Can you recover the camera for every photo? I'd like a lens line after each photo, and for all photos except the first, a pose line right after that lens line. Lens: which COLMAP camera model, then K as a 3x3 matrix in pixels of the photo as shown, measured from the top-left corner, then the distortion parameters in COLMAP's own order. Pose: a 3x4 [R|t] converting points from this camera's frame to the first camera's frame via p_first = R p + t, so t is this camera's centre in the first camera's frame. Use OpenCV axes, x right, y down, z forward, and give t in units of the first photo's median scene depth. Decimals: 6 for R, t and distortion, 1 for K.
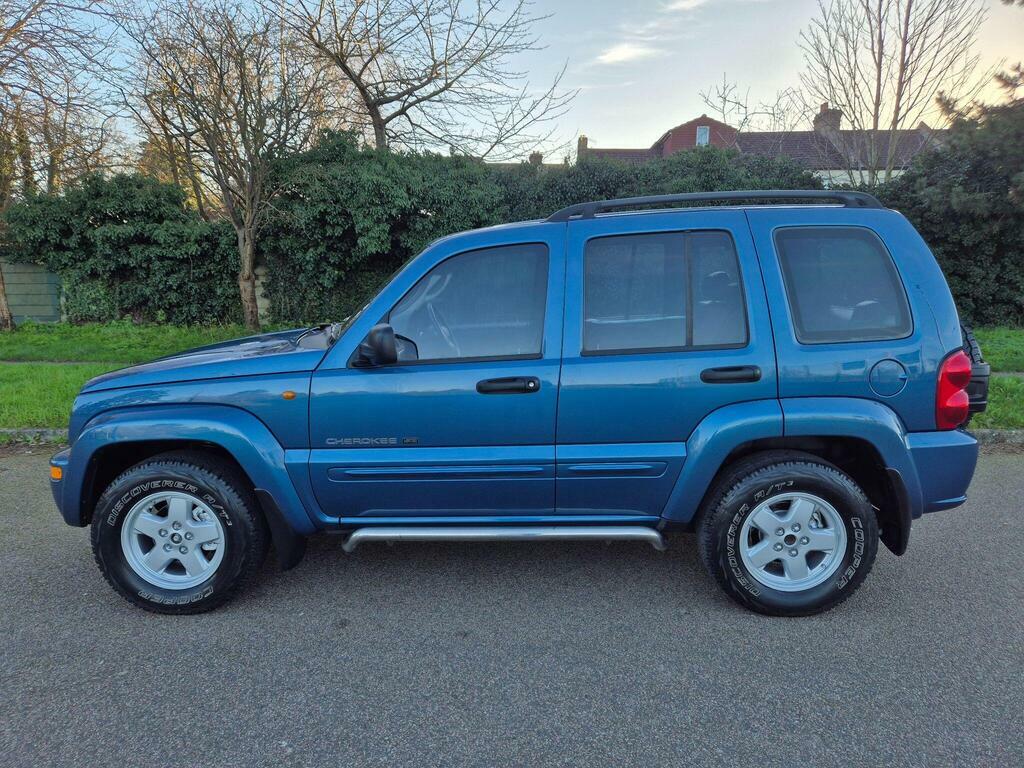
lens RADIAL K [[688.2, 0, 501.4], [0, 688.2, 386.4], [0, 0, 1]] dist [0.073831, -0.063573]
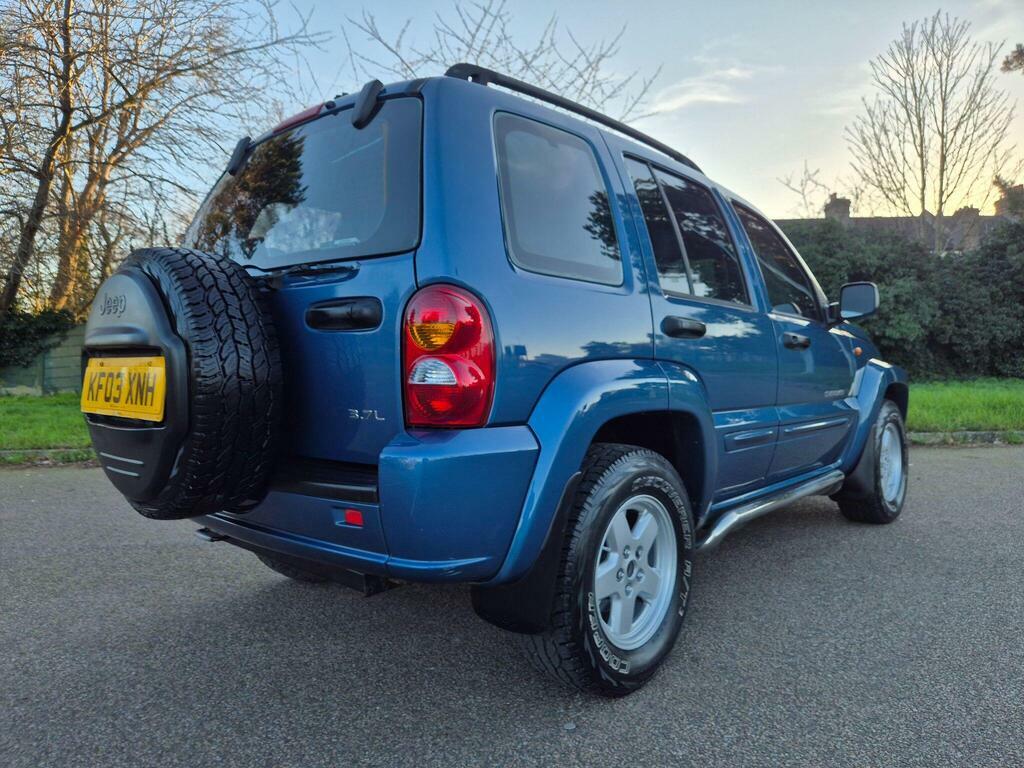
lens RADIAL K [[698.9, 0, 498.8], [0, 698.9, 388.1], [0, 0, 1]] dist [0.067675, -0.065989]
pose [[0.999322, -0.016049, 0.033147, -0.240070], [0.020122, 0.991765, -0.126481, 0.053247], [-0.030844, 0.127062, 0.991415, -0.072231]]
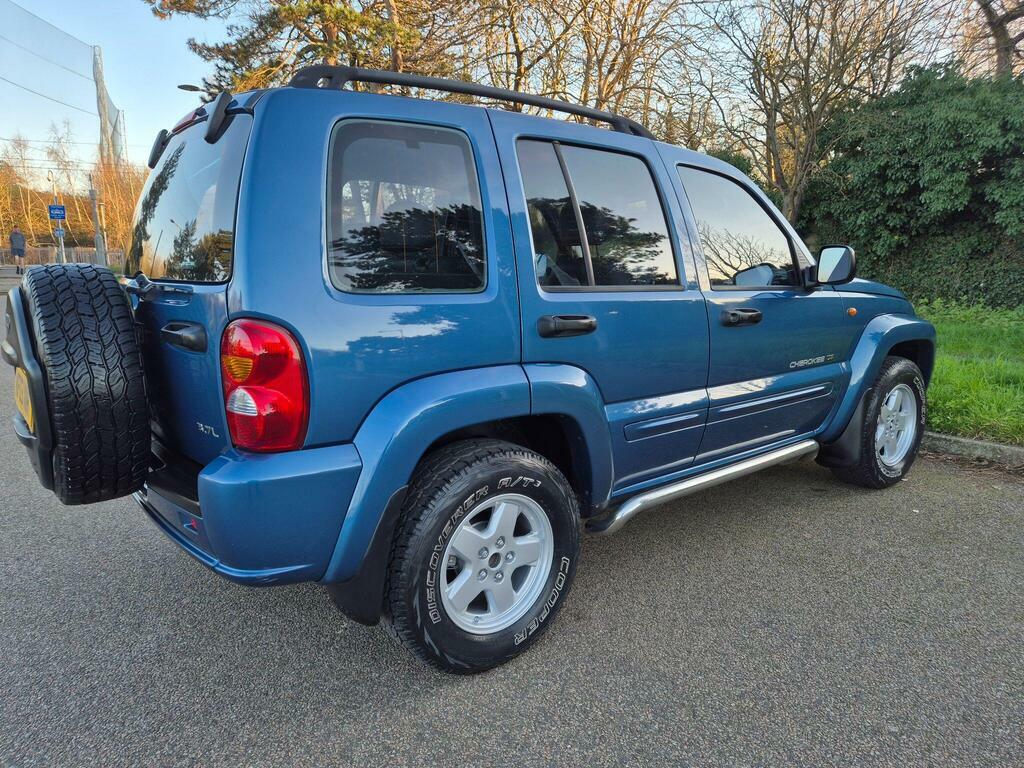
lens RADIAL K [[693.2, 0, 503.2], [0, 693.2, 397.7], [0, 0, 1]] dist [0.068786, -0.060592]
pose [[0.990854, 0.004367, -0.134869, -0.184033], [-0.000633, 0.999616, 0.027715, 0.031368], [0.134938, -0.027376, 0.990476, -0.073800]]
